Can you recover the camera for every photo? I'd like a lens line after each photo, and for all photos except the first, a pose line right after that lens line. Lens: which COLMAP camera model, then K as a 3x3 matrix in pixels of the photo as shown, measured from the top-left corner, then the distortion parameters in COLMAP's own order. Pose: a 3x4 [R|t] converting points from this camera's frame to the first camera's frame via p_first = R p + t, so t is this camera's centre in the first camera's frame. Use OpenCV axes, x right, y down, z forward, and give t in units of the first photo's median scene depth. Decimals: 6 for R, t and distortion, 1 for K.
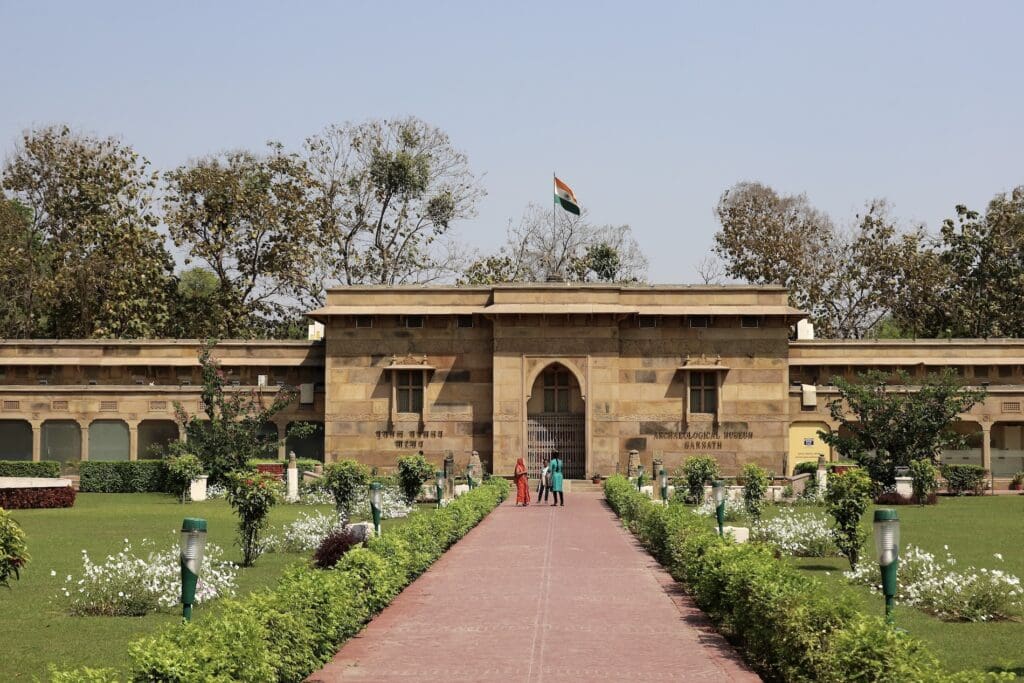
lens RADIAL K [[1325.8, 0, 511.9], [0, 1325.8, 341.1], [0, 0, 1]] dist [0.002948, 0.000000]
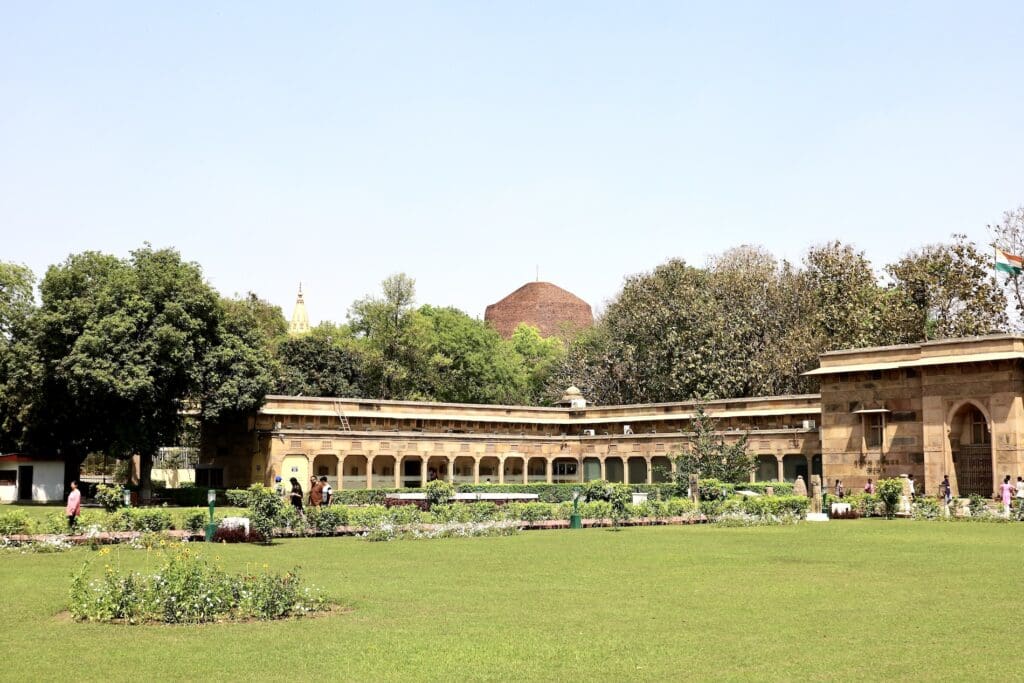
lens RADIAL K [[1325.8, 0, 512.4], [0, 1325.8, 341.8], [0, 0, 1]] dist [0.002948, 0.000000]
pose [[0.663123, -0.080478, -0.744171, 0.660767], [0.062622, 0.996683, -0.051984, -0.002520], [0.745886, -0.012130, 0.665963, -0.123657]]
